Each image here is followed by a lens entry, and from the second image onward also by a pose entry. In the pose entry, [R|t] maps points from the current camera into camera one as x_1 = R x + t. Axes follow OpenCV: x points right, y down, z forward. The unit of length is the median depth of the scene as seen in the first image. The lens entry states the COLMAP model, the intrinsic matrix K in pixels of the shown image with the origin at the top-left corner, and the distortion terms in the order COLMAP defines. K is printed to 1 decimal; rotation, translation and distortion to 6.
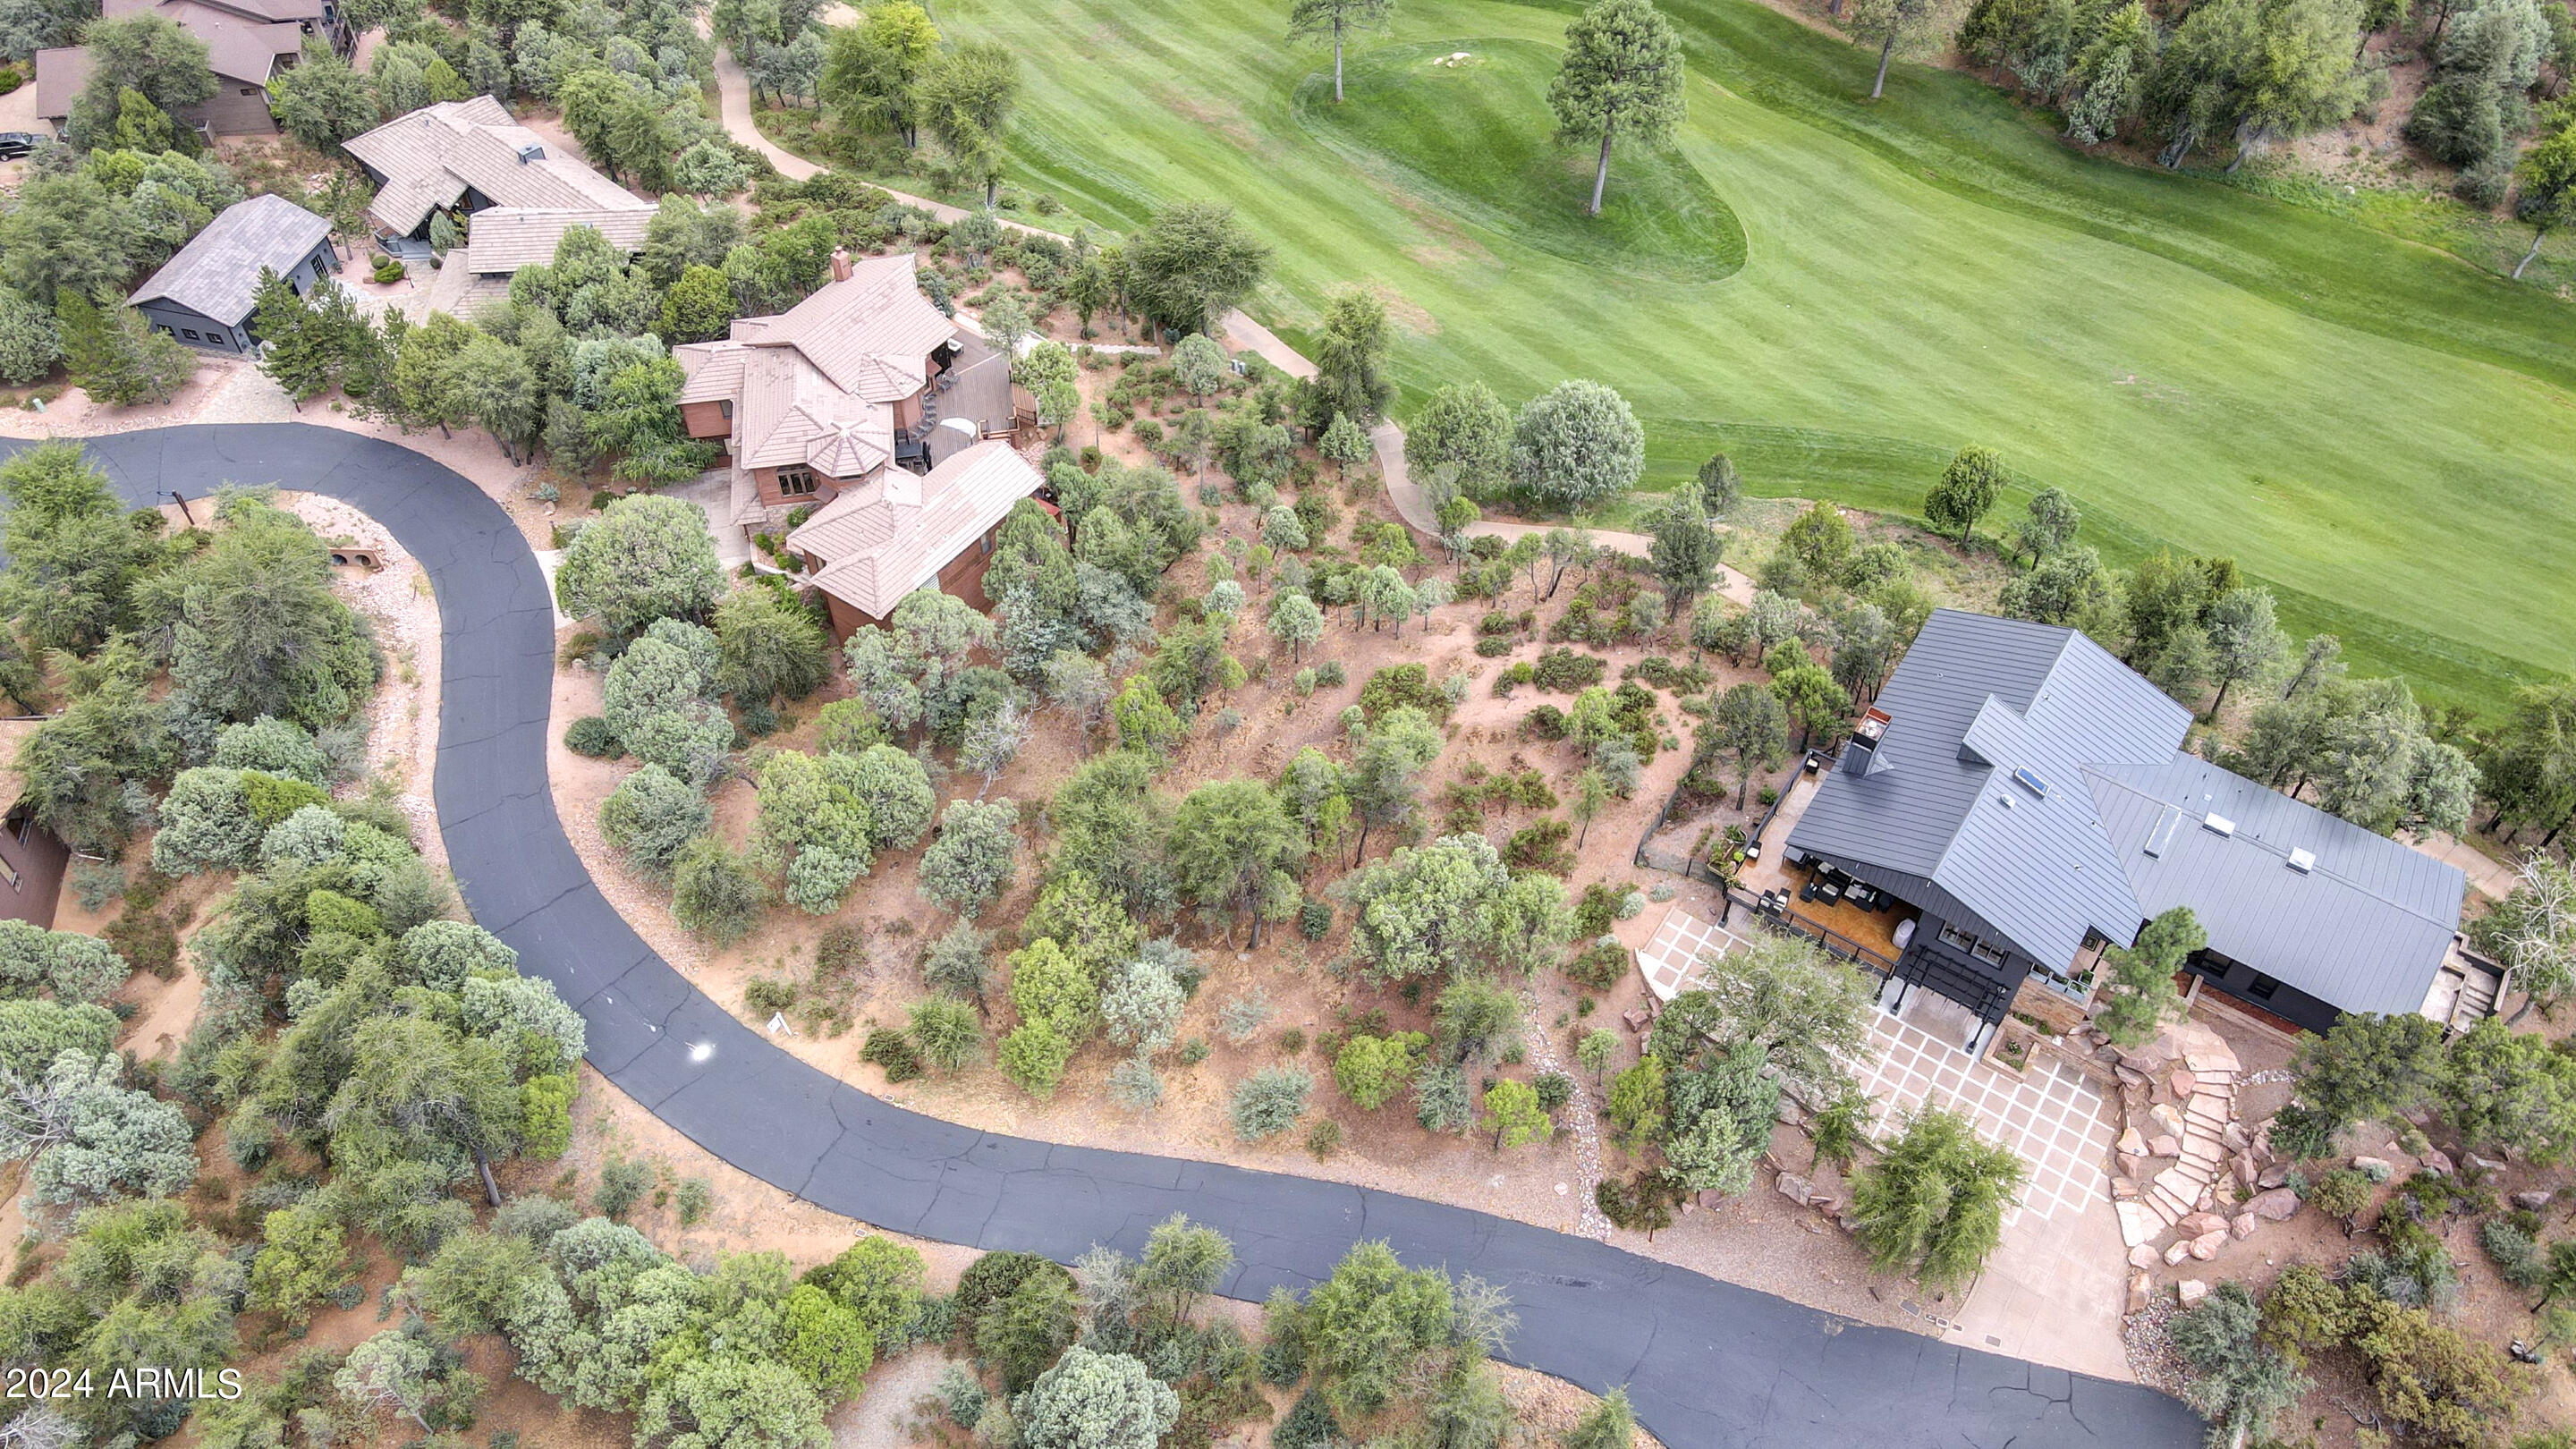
lens RADIAL K [[1889.5, 0, 1287.2], [0, 1889.5, 720.9], [0, 0, 1]] dist [0.007611, 0.019318]
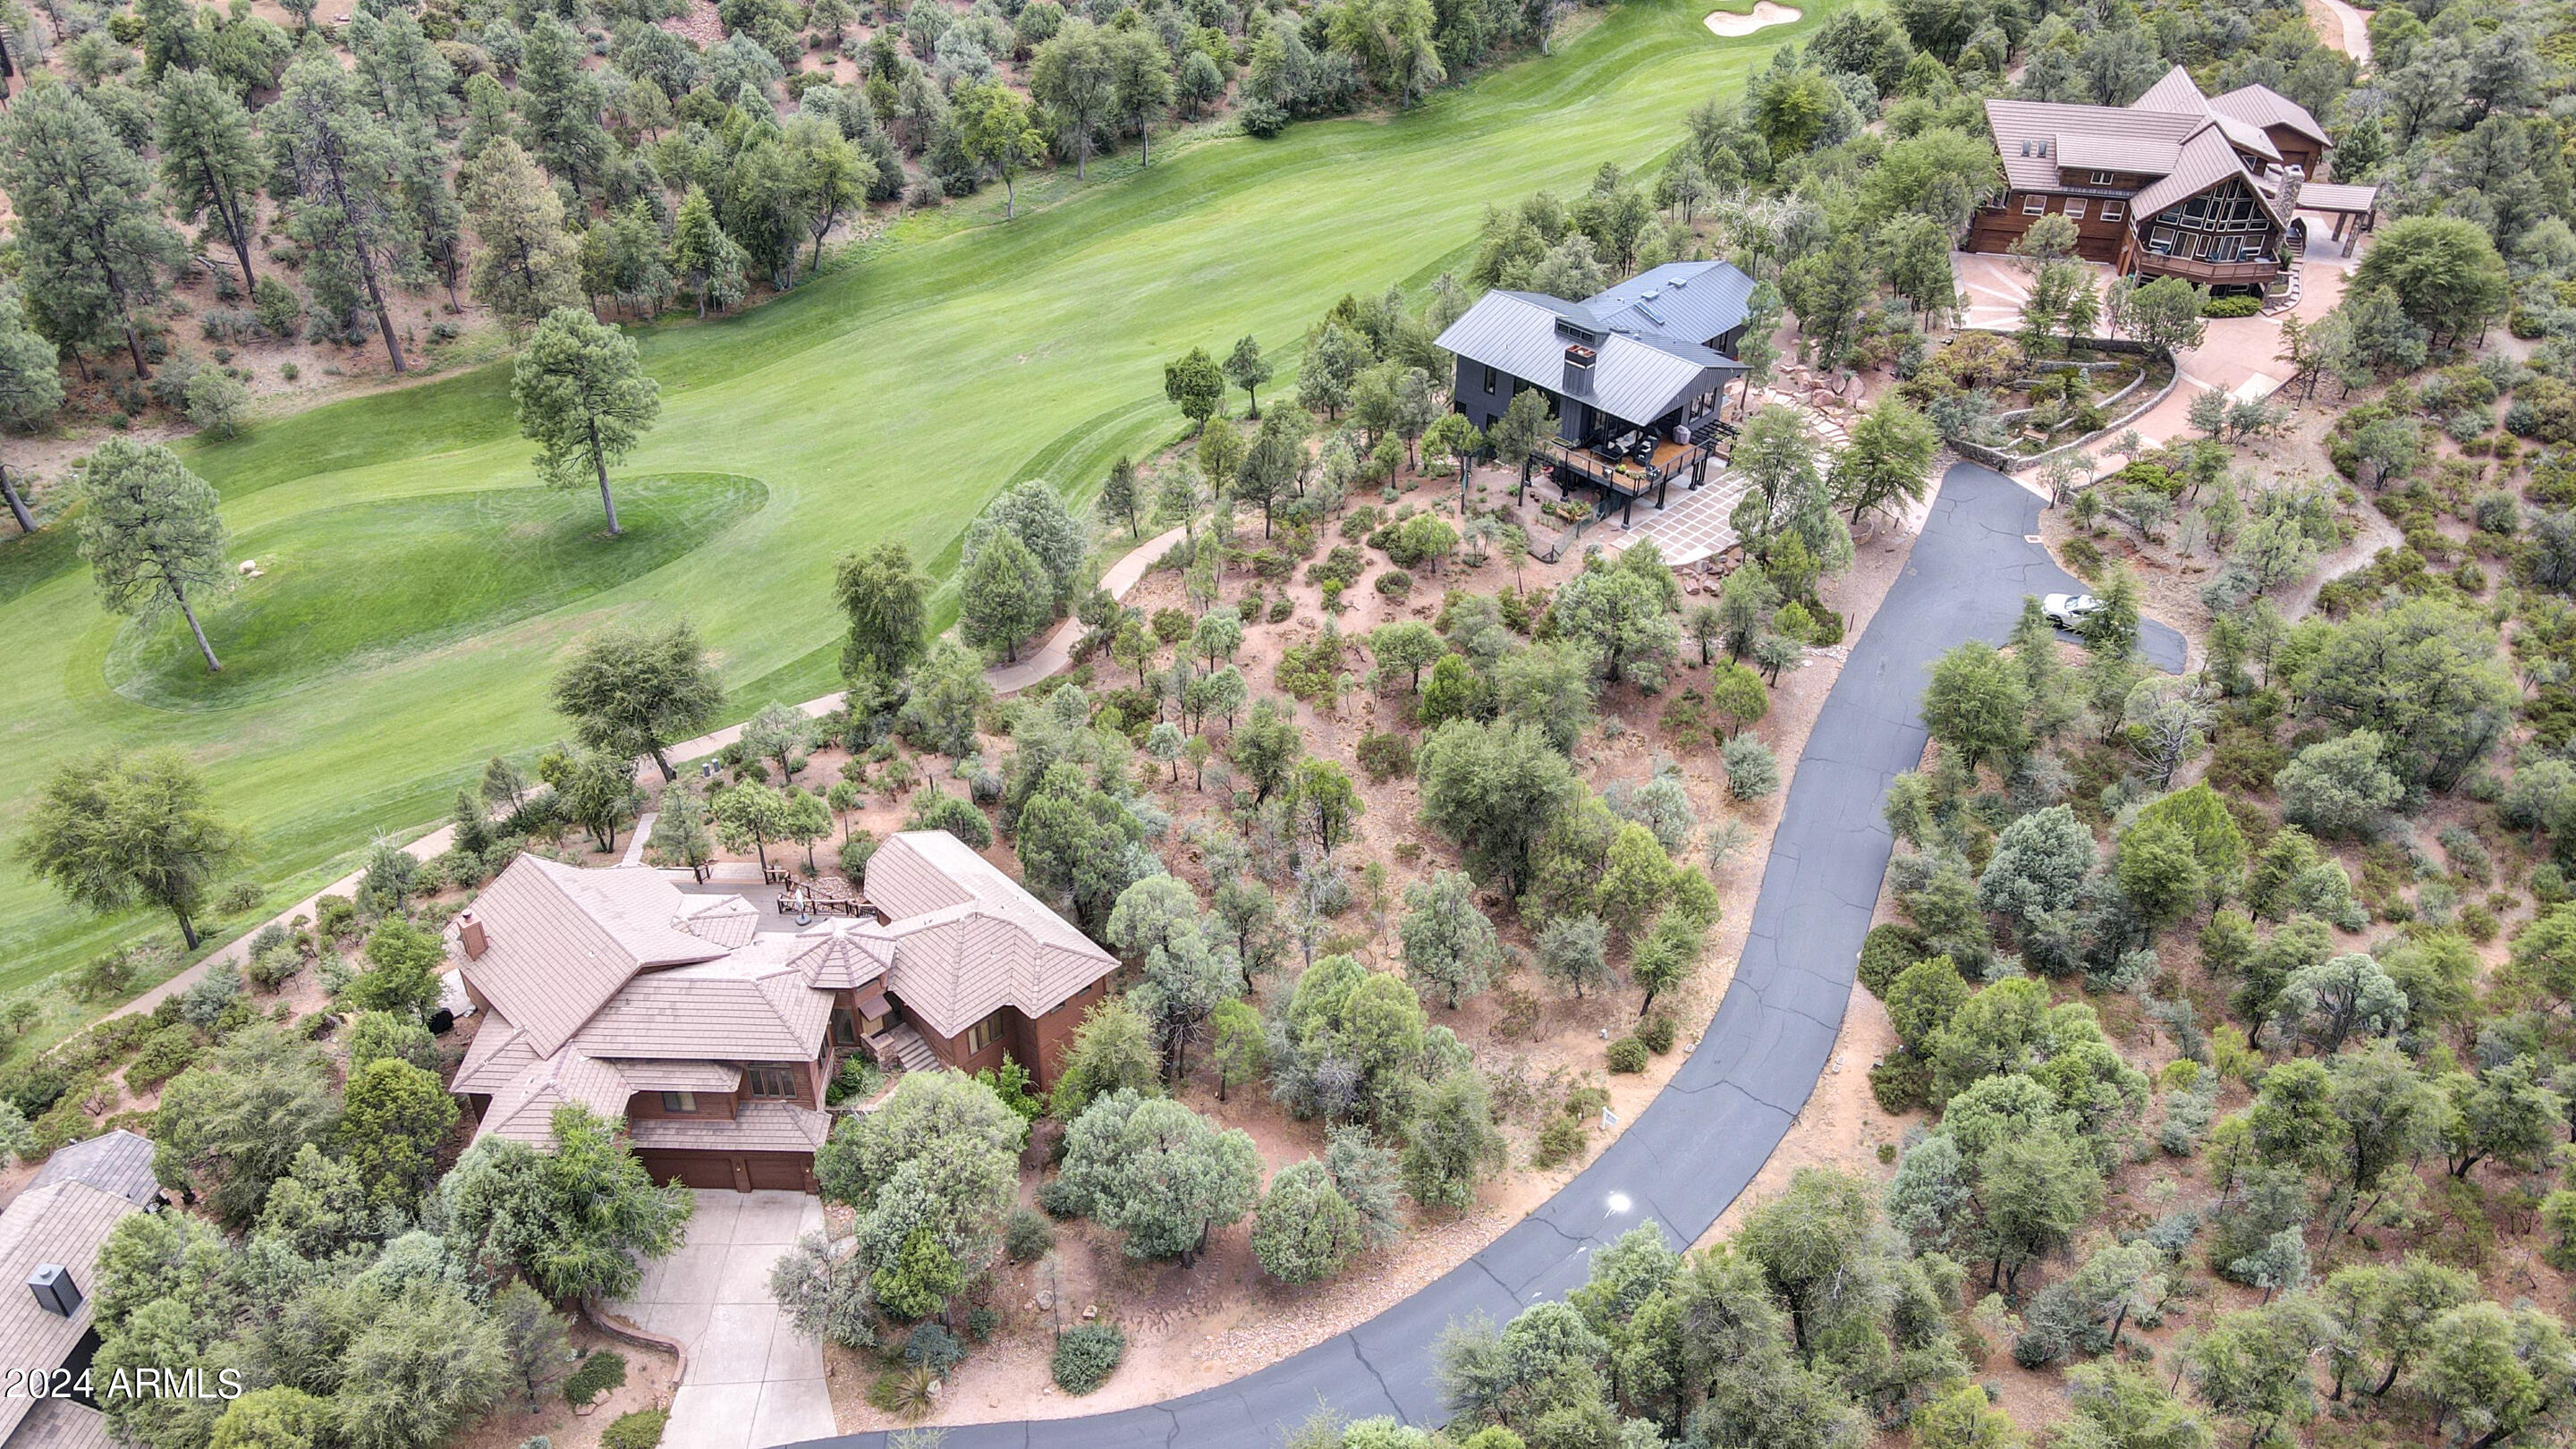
lens RADIAL K [[1889.5, 0, 1301.1], [0, 1889.5, 729.3], [0, 0, 1]] dist [0.007611, 0.019318]
pose [[0.168355, -0.568331, 0.805392, -0.904031], [0.730074, 0.620867, 0.285509, -0.331923], [-0.662305, 0.539929, 0.519450, 0.468541]]
